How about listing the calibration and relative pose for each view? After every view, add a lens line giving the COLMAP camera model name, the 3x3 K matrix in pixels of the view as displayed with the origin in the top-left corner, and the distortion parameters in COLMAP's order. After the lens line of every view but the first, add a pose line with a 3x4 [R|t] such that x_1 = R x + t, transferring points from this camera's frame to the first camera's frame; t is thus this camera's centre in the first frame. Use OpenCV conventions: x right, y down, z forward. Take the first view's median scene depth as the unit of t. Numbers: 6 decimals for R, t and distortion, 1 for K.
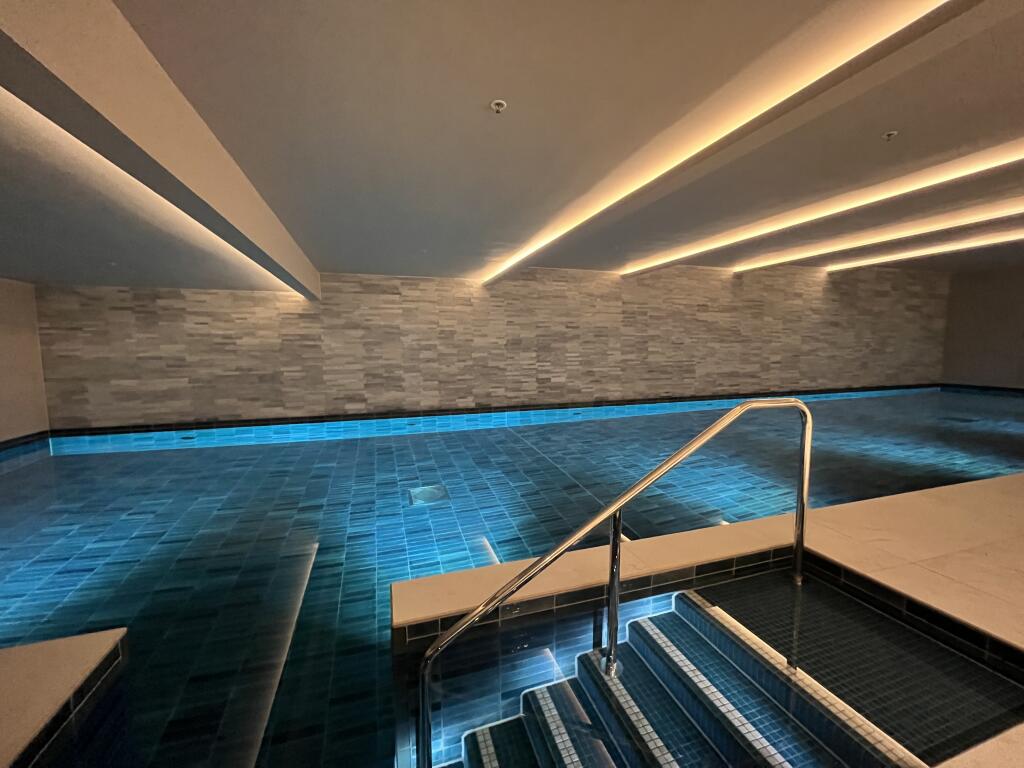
lens RADIAL K [[413.3, 0, 512.6], [0, 413.3, 379.4], [0, 0, 1]] dist [-0.002590, -0.000243]
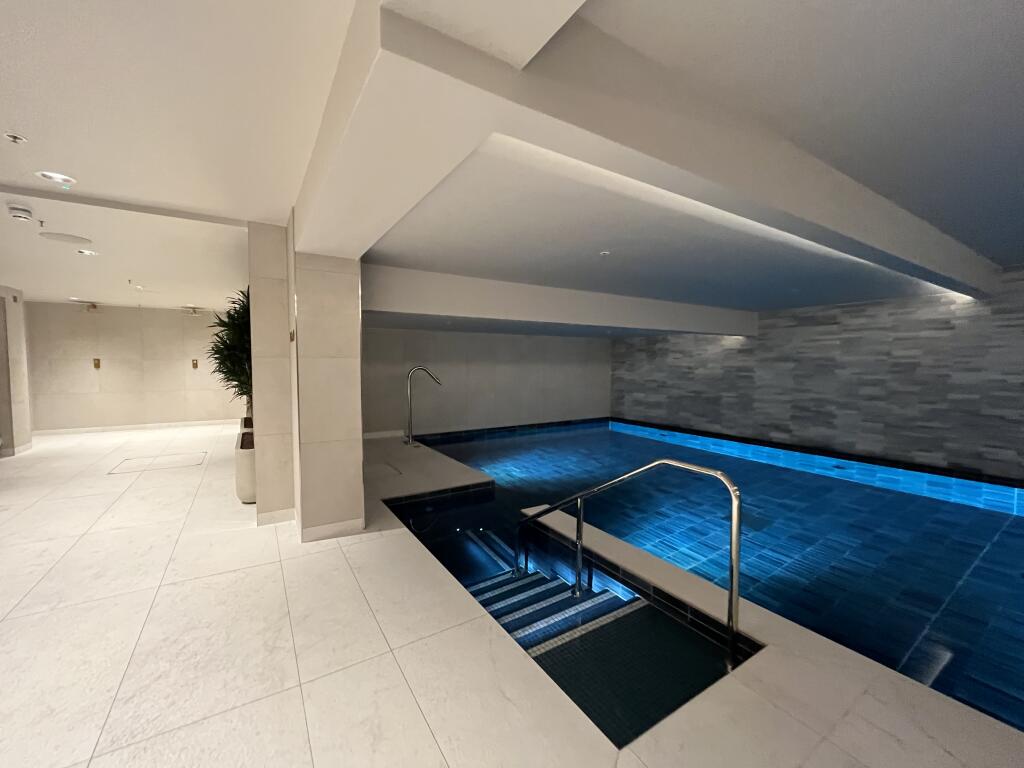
lens RADIAL K [[413.3, 0, 513.9], [0, 413.3, 386.8], [0, 0, 1]] dist [-0.002590, -0.000243]
pose [[0.252745, 0.063774, -0.965429, 0.448479], [-0.083433, 0.995545, 0.043921, -0.046603], [0.963929, 0.069448, 0.256939, 0.074607]]
